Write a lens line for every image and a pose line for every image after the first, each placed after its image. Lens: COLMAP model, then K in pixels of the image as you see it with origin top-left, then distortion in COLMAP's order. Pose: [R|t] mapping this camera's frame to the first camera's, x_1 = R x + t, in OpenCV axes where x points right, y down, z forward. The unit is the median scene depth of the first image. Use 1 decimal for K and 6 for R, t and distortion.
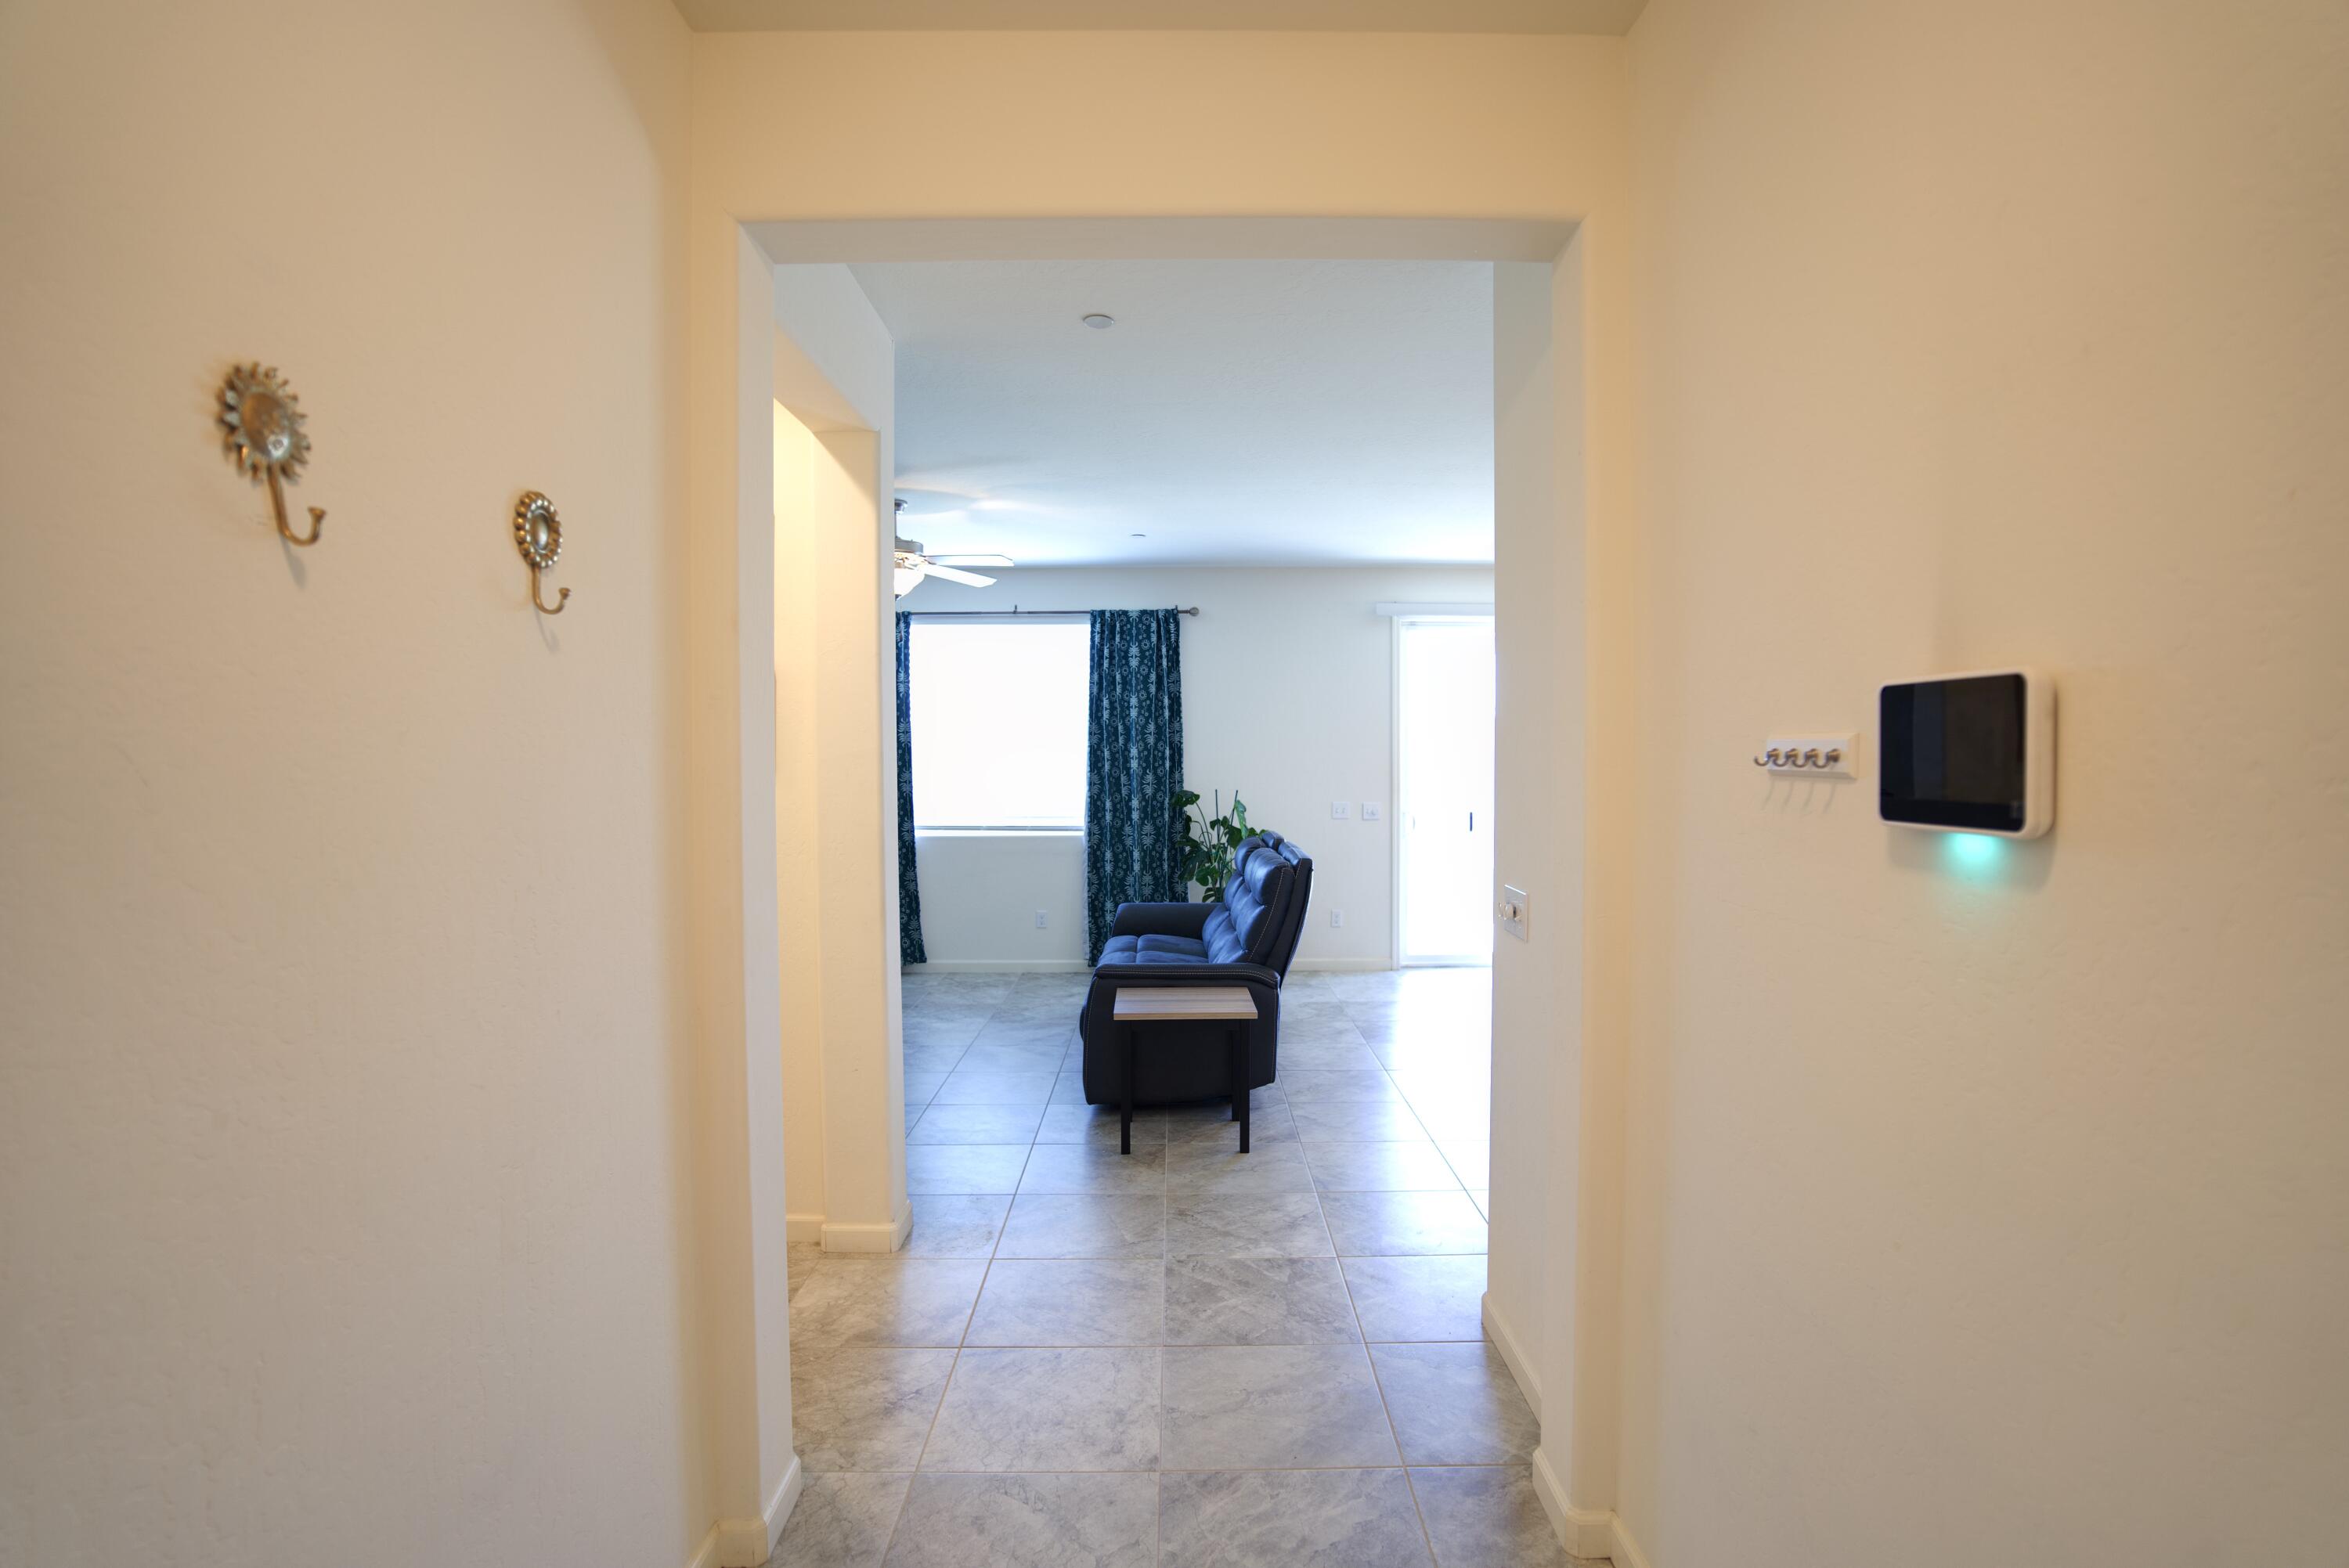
lens RADIAL K [[1159.3, 0, 1180.5], [0, 1159.3, 785.9], [0, 0, 1]] dist [-0.077546, 0.035679]
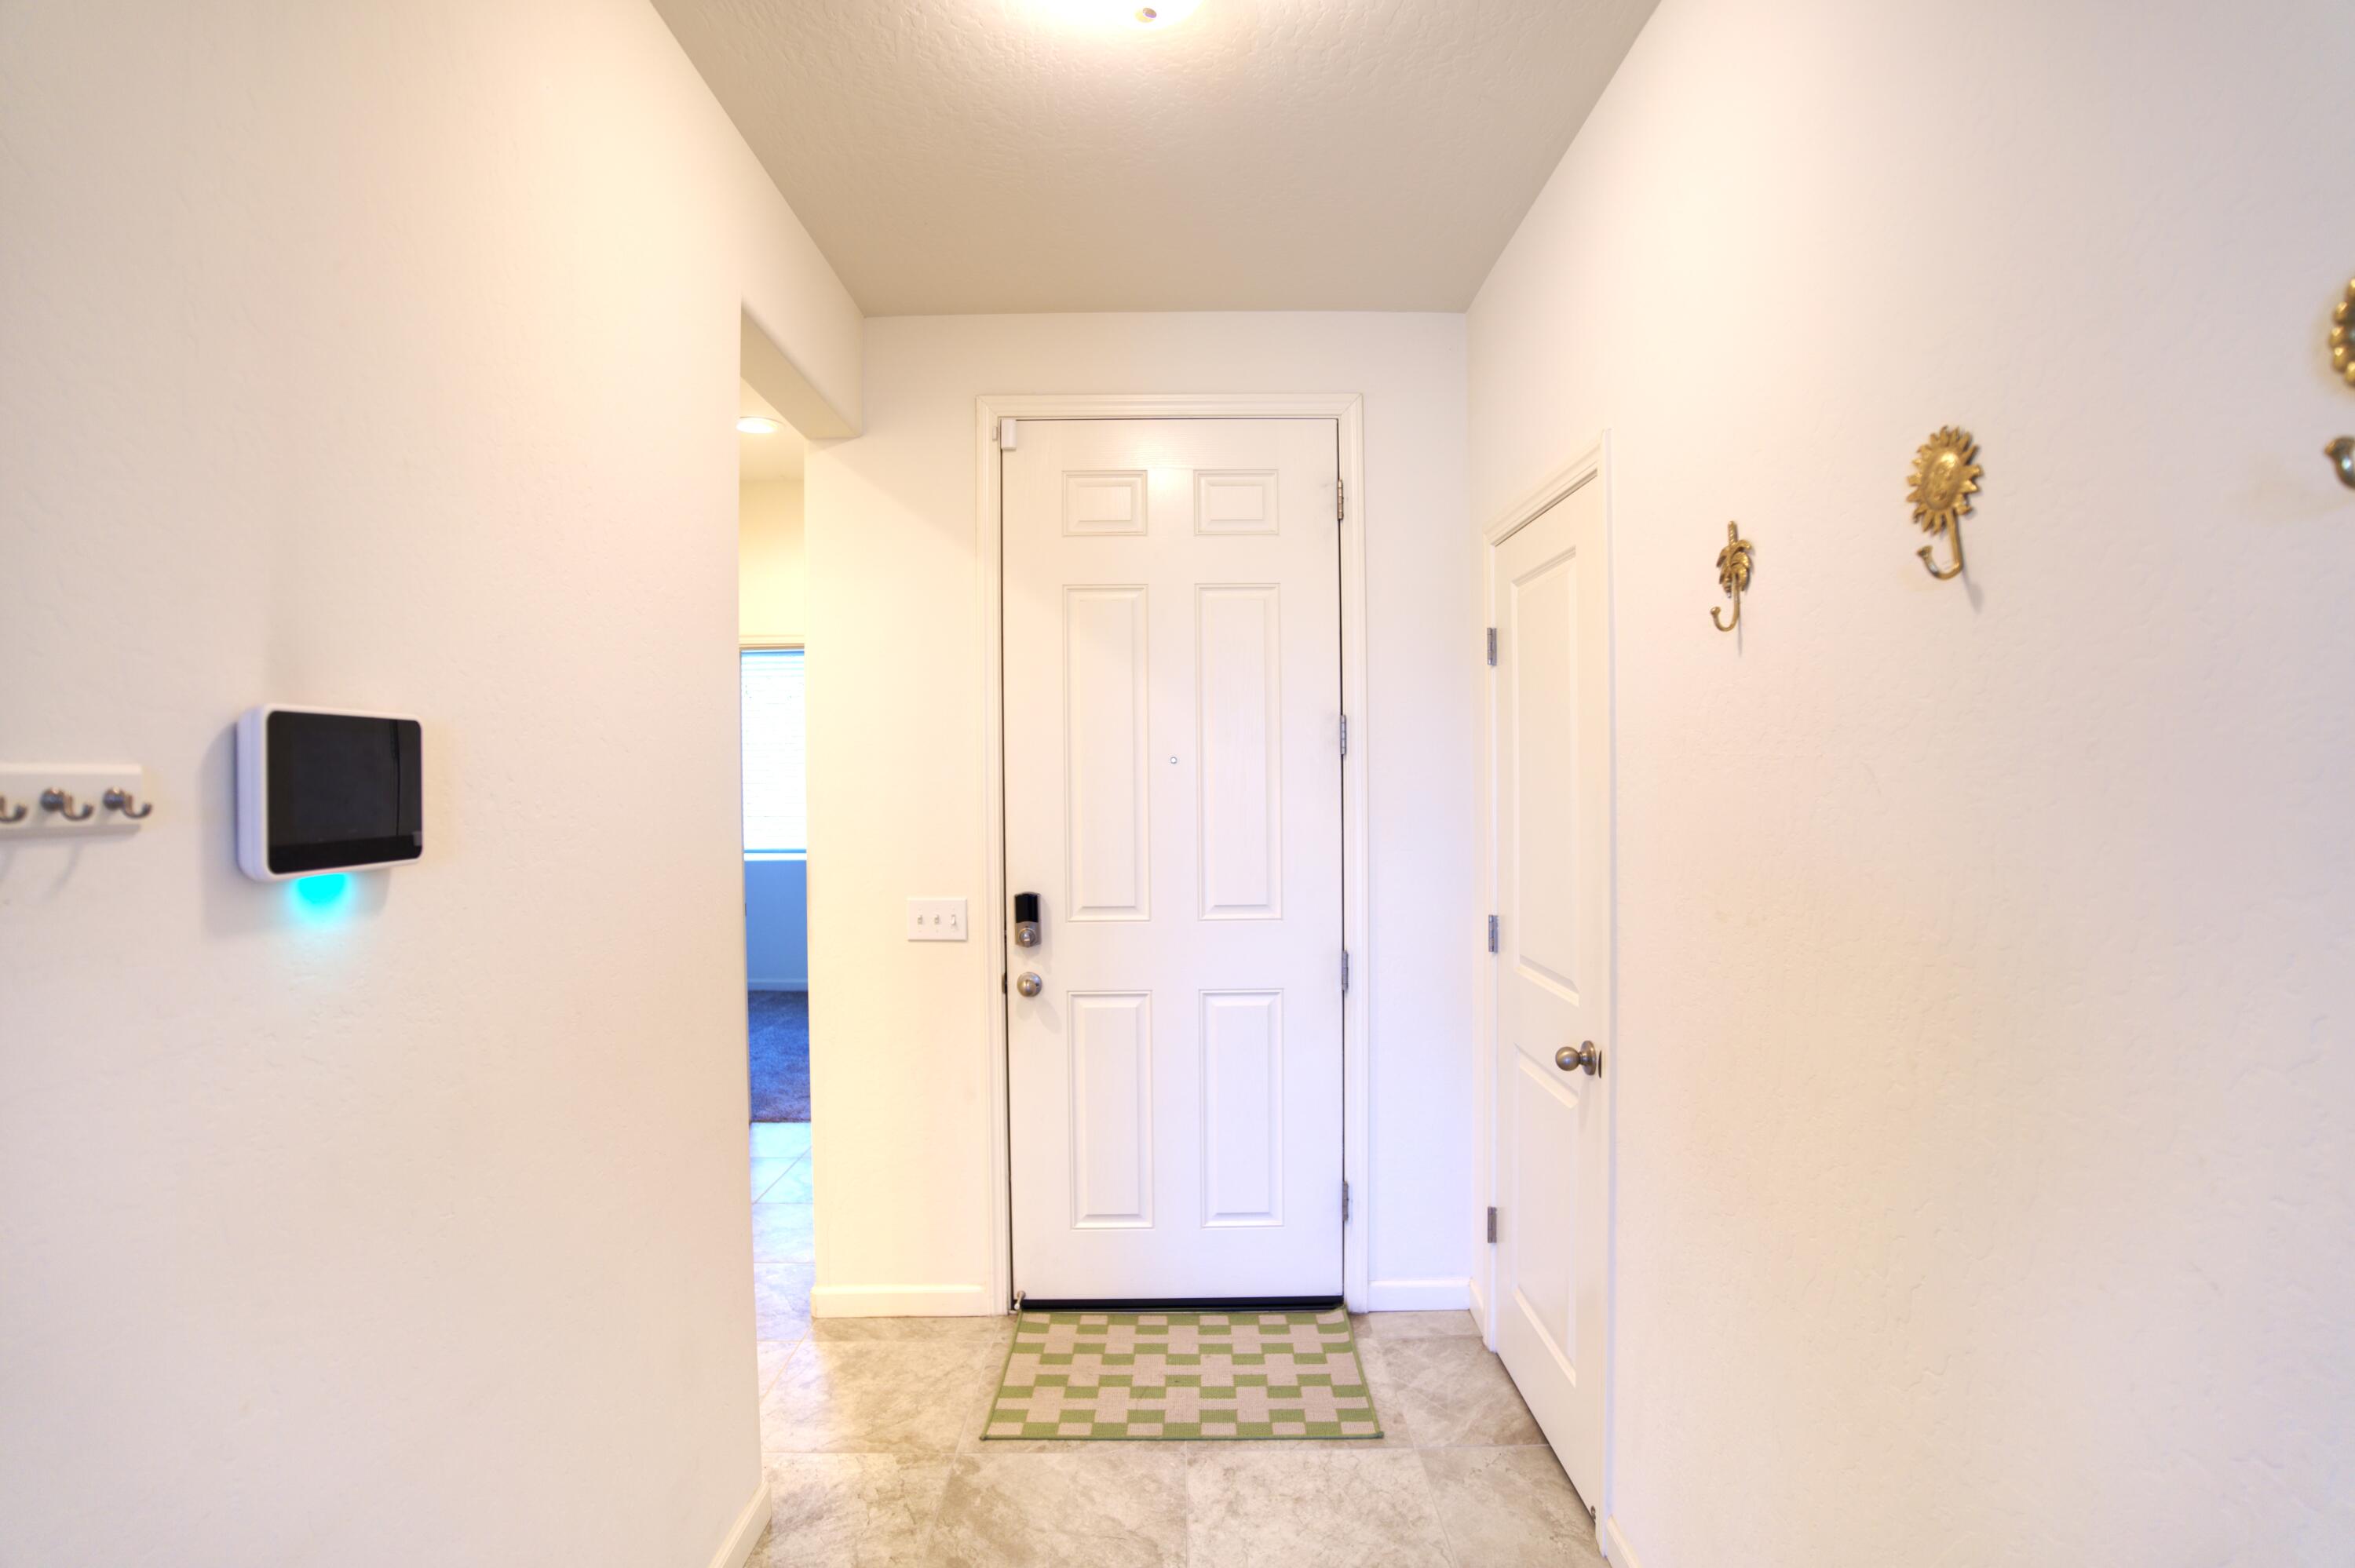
lens RADIAL K [[1162.2, 0, 1183.5], [0, 1162.2, 785.9], [0, 0, 1]] dist [-0.077546, 0.035679]
pose [[-0.999902, 0.013751, -0.002587, -0.020465], [0.013651, 0.999281, 0.035372, -0.056170], [0.003071, 0.035333, -0.999371, 1.943758]]
